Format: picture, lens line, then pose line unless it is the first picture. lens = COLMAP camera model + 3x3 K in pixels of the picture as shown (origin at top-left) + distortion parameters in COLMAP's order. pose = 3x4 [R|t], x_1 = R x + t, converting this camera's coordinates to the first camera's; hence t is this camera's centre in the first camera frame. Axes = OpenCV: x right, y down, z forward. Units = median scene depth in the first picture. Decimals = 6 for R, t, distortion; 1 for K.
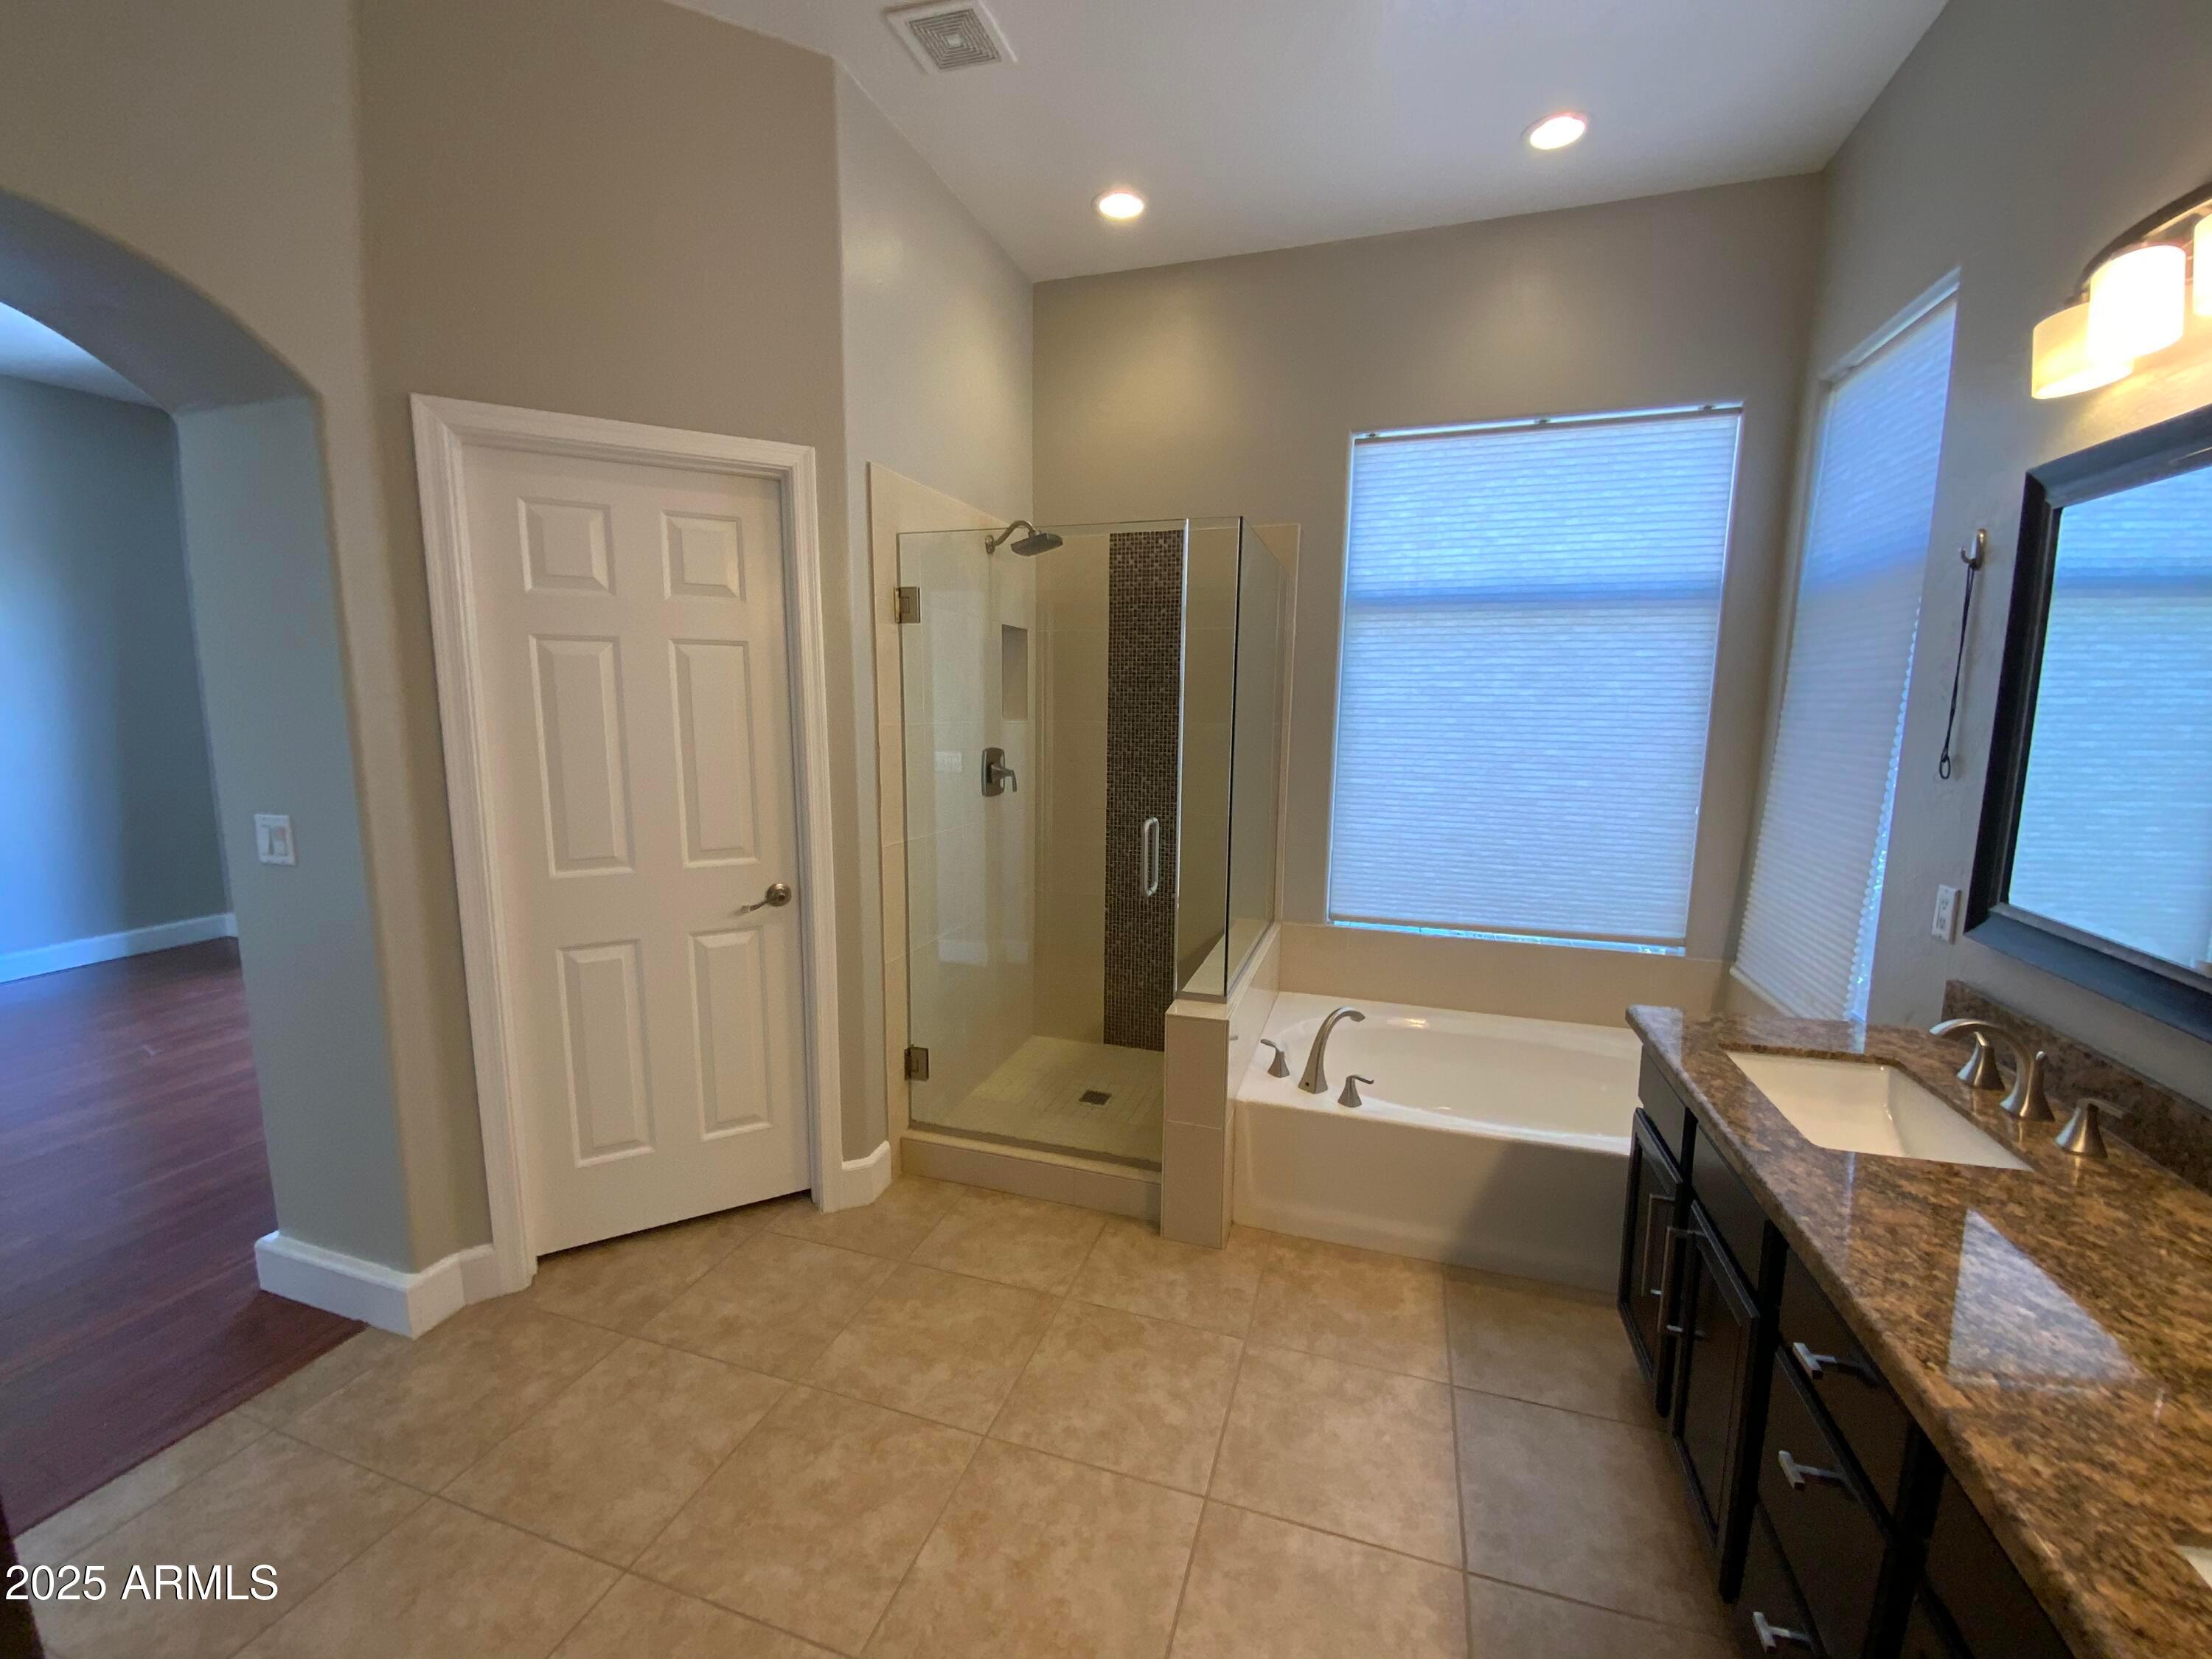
lens RADIAL K [[895.7, 0, 1108.5], [0, 895.7, 831.1], [0, 0, 1]] dist [0.025818, -0.023070]
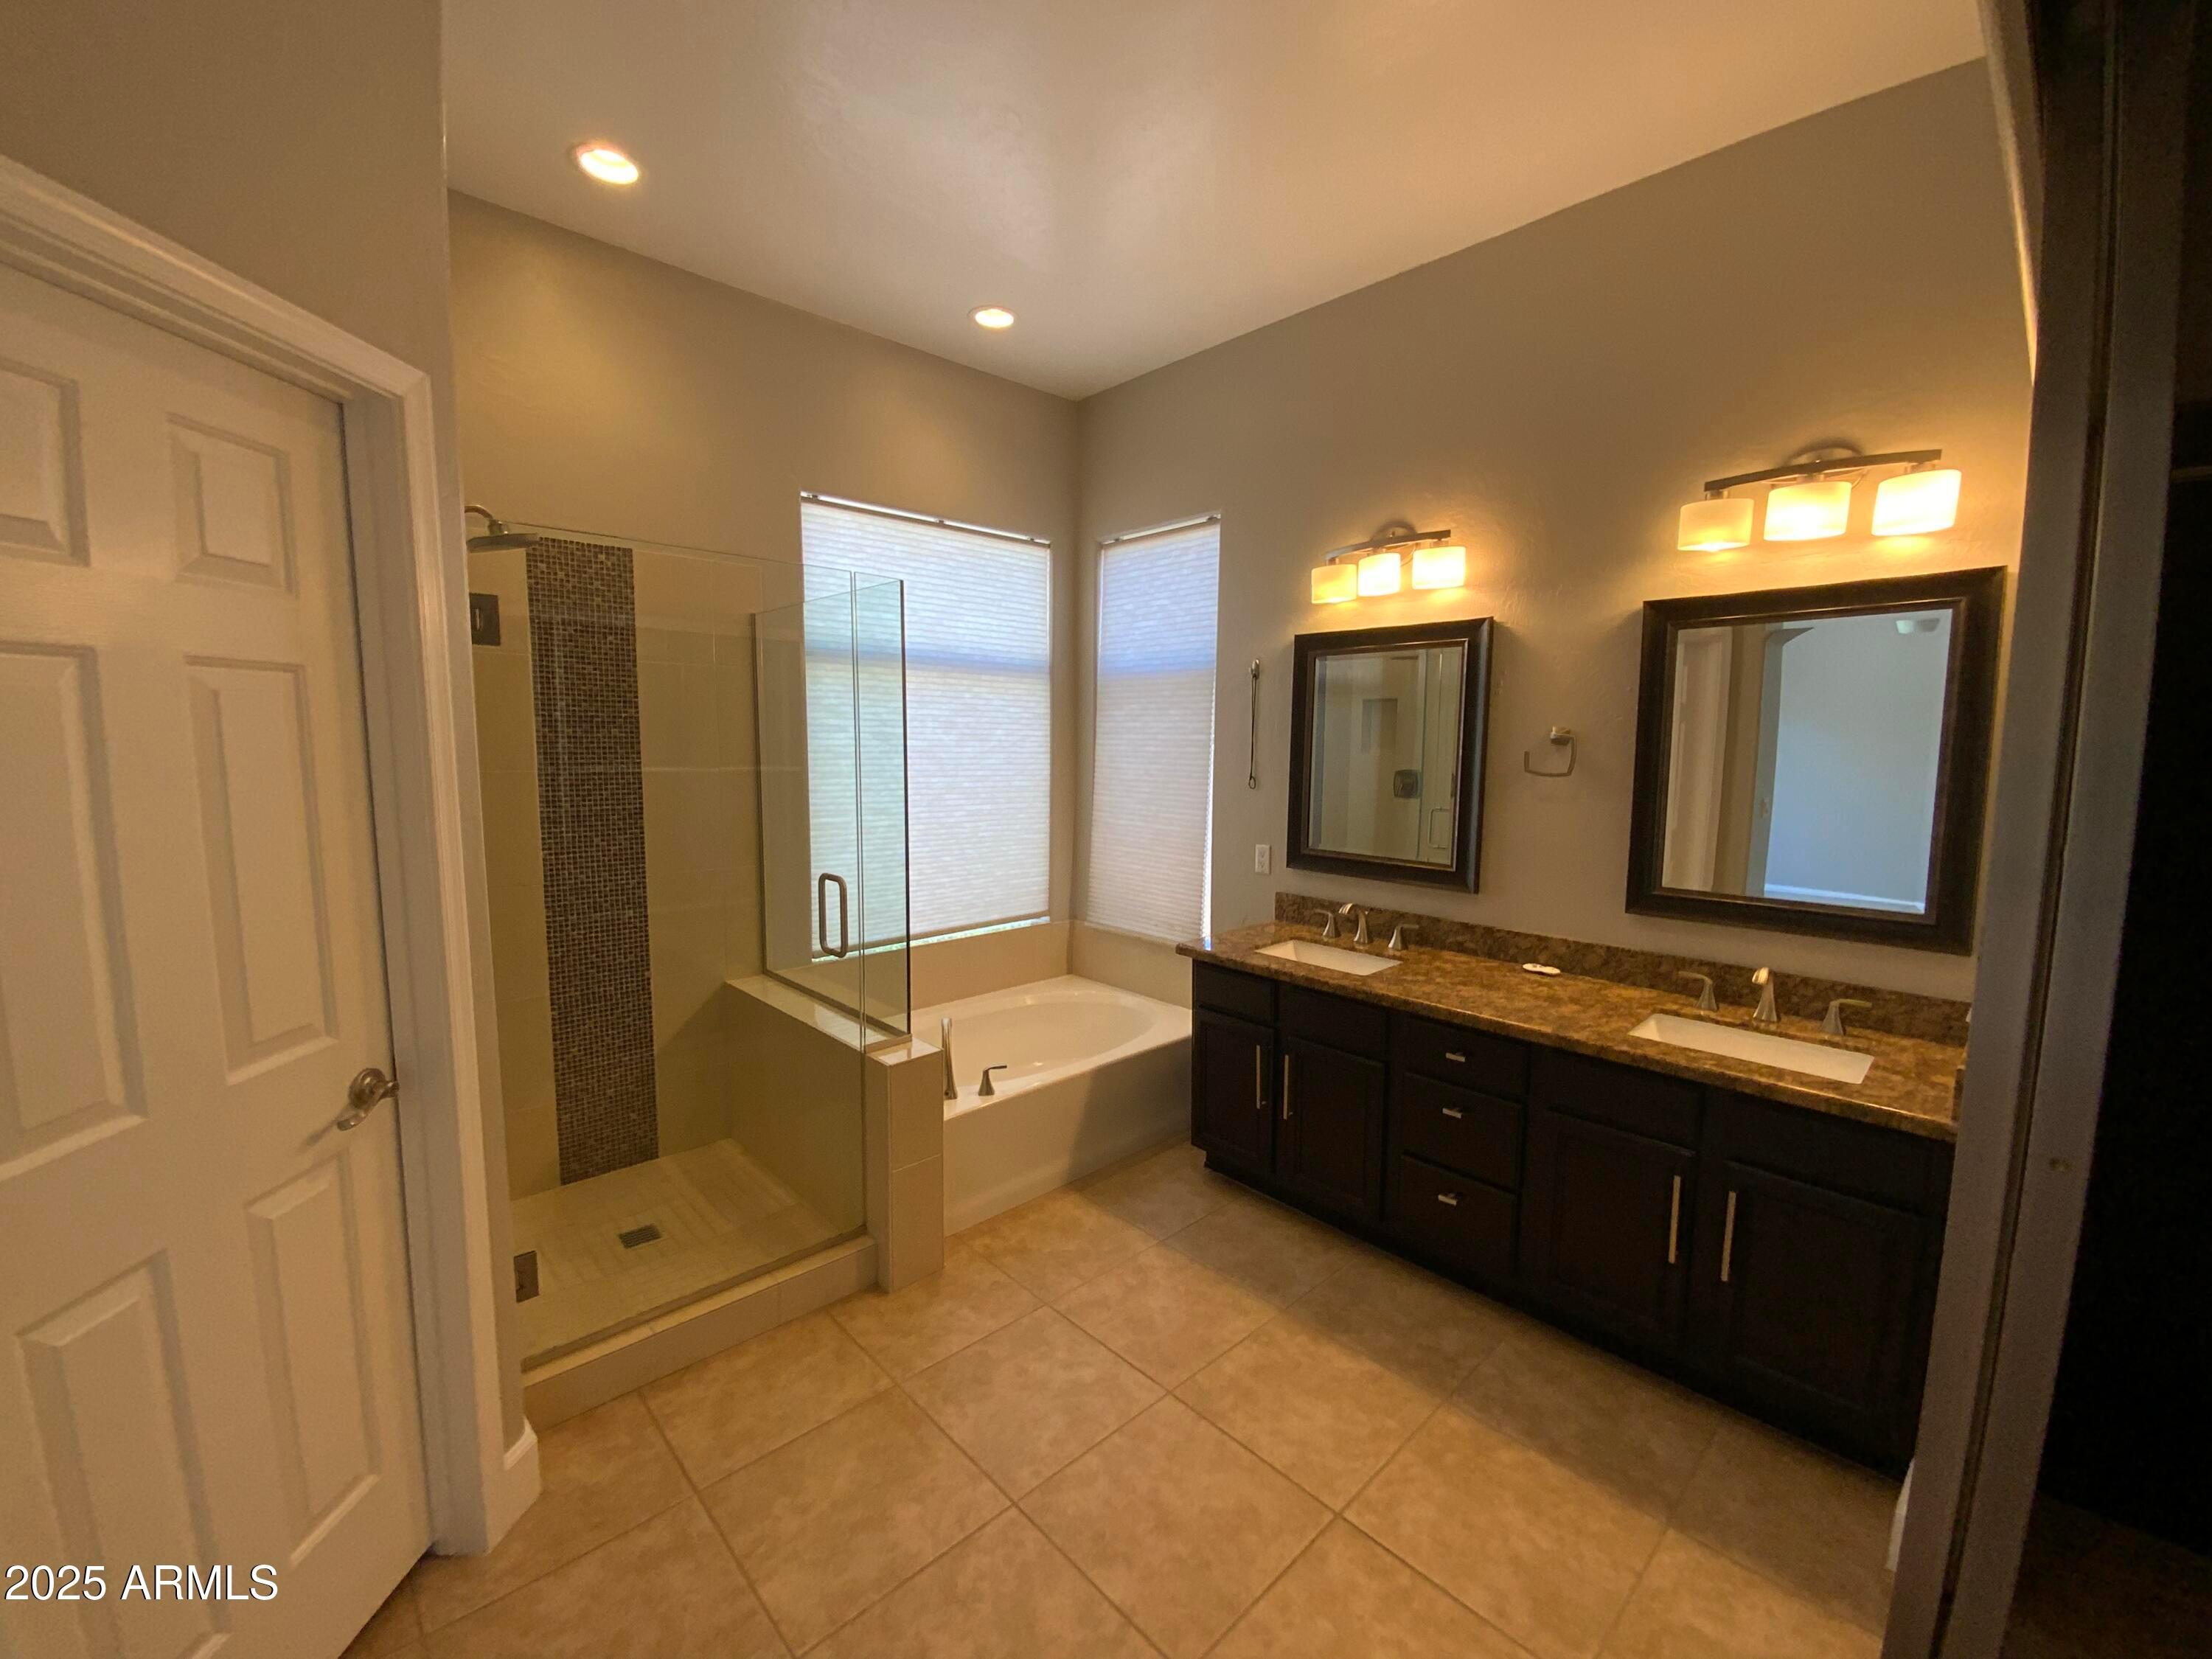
lens RADIAL K [[895.7, 0, 1108.5], [0, 895.7, 831.1], [0, 0, 1]] dist [0.025818, -0.023070]
pose [[0.479580, -0.096918, 0.872130, -0.644184], [0.119316, 0.991854, 0.044611, -0.067507], [-0.869348, 0.082665, 0.487237, 0.270308]]
